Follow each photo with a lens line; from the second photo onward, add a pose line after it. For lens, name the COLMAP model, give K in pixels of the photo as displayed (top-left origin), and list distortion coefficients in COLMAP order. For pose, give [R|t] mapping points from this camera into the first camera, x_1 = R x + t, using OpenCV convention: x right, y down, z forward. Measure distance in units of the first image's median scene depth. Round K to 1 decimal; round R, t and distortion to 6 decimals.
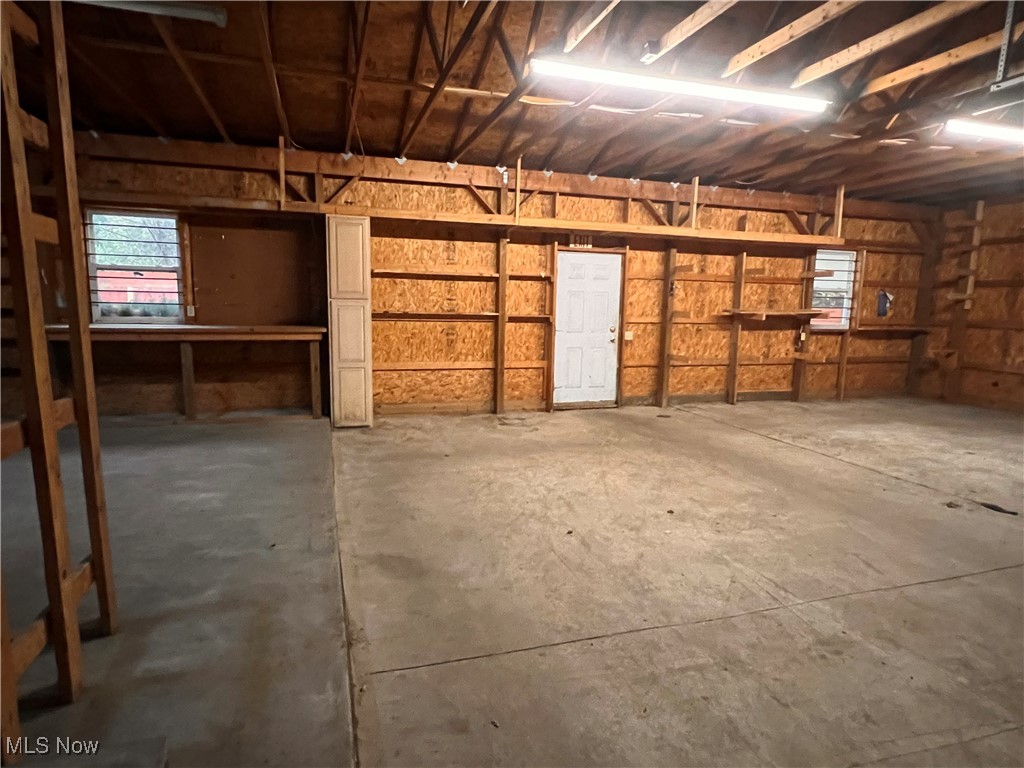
lens RADIAL K [[595.5, 0, 508.9], [0, 595.5, 392.4], [0, 0, 1]] dist [-0.001975, -0.000591]
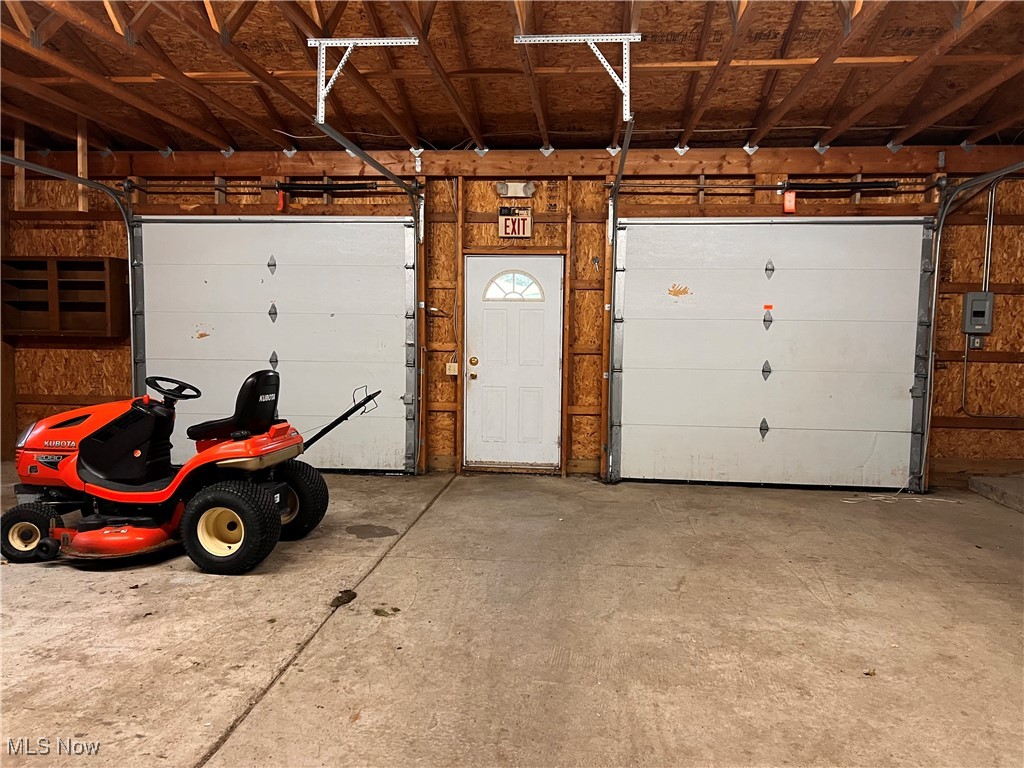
lens RADIAL K [[762.7, 0, 517.0], [0, 762.7, 388.2], [0, 0, 1]] dist [0.048324, -0.037211]
pose [[-0.922122, -0.064027, 0.381565, 0.162682], [0.027571, 0.972830, 0.229872, -0.132250], [-0.385916, 0.222490, -0.895303, 0.895914]]
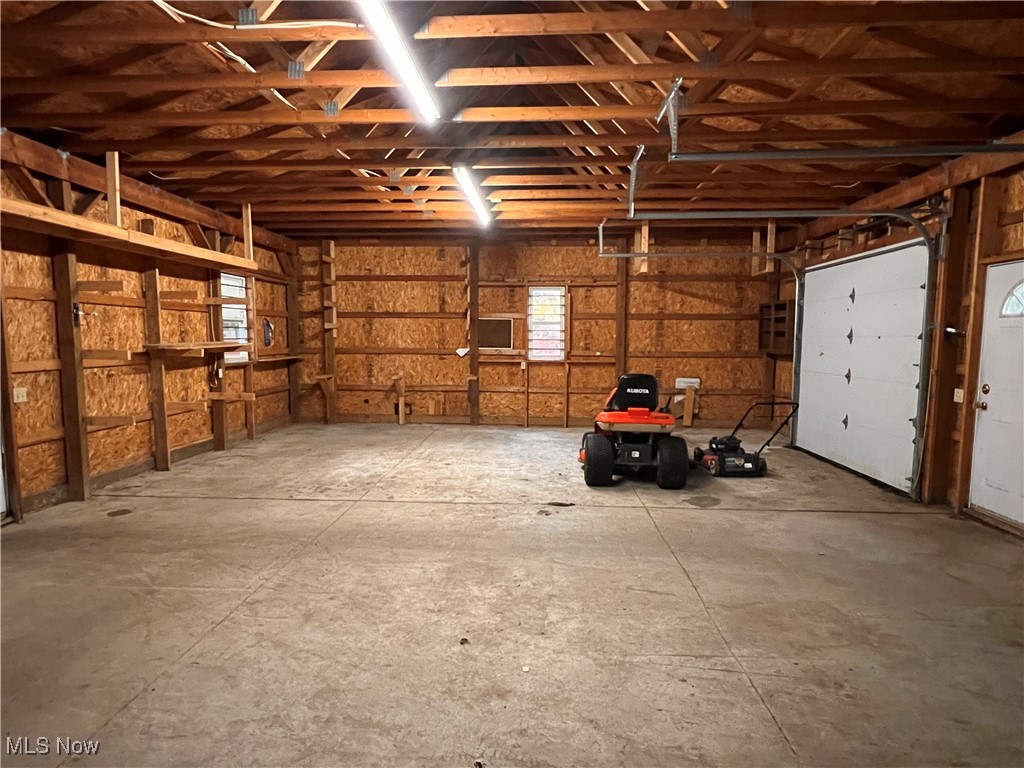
lens RADIAL K [[595.5, 0, 509.4], [0, 595.5, 388.7], [0, 0, 1]] dist [-0.001975, -0.000591]
pose [[0.351749, -0.101226, 0.930605, -0.166153], [0.146082, 0.987892, 0.052242, -0.060524], [-0.924626, 0.117568, 0.362277, 0.338619]]
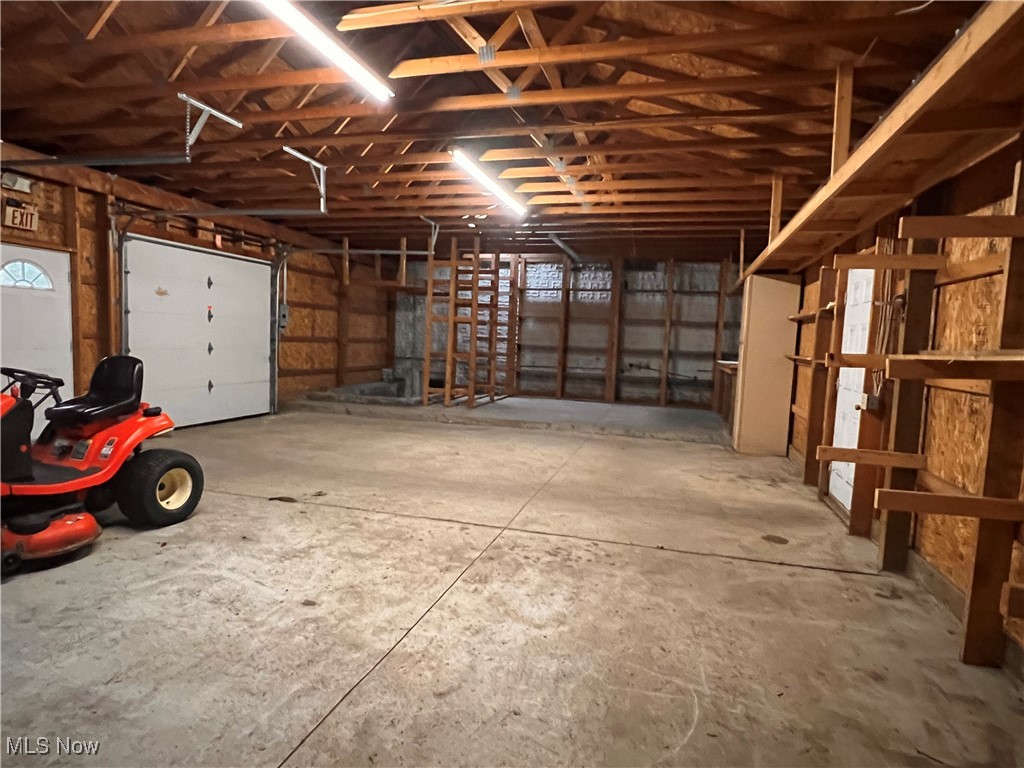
lens RADIAL K [[595.5, 0, 511.3], [0, 595.5, 385.3], [0, 0, 1]] dist [-0.001975, -0.000591]
pose [[-0.541229, 0.022436, -0.840576, 0.802204], [-0.181067, 0.973084, 0.142558, -0.125105], [0.821149, 0.229357, -0.522598, 0.991073]]
